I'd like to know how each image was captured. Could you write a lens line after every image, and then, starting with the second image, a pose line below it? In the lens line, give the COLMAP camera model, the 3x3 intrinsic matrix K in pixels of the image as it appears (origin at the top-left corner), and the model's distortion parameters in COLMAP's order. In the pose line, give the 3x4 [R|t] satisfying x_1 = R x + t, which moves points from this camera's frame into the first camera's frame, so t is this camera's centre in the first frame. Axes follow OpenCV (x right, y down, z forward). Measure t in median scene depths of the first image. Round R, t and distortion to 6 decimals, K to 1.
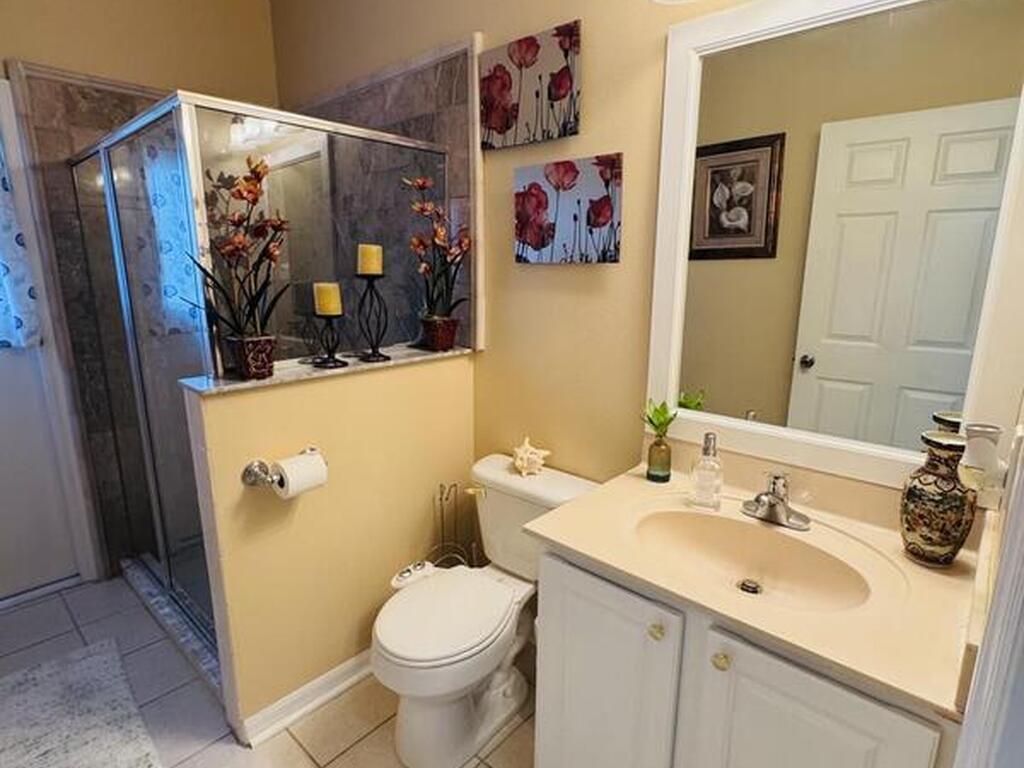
lens RADIAL K [[545.8, 0, 513.7], [0, 545.8, 382.3], [0, 0, 1]] dist [-0.007566, 0.001791]
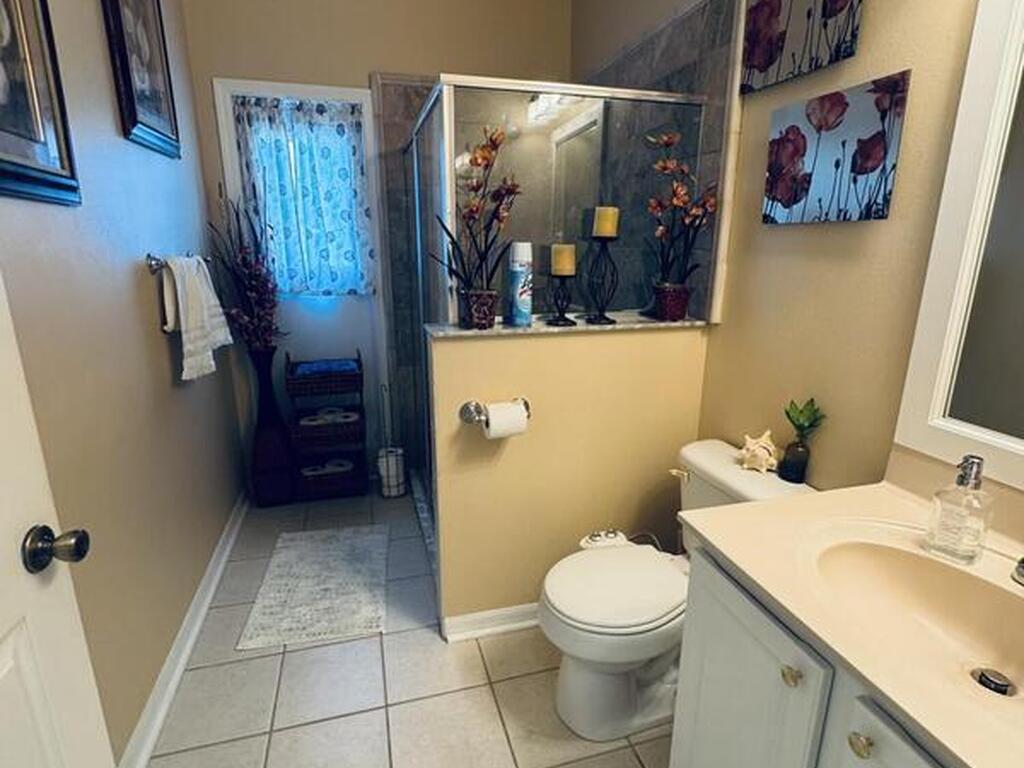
lens RADIAL K [[545.8, 0, 513.7], [0, 545.8, 382.3], [0, 0, 1]] dist [-0.007566, 0.001791]
pose [[0.845867, 0.134607, -0.516130, 0.154934], [-0.113134, 0.990893, 0.073013, 0.010803], [0.521258, -0.003367, 0.853393, 0.063372]]
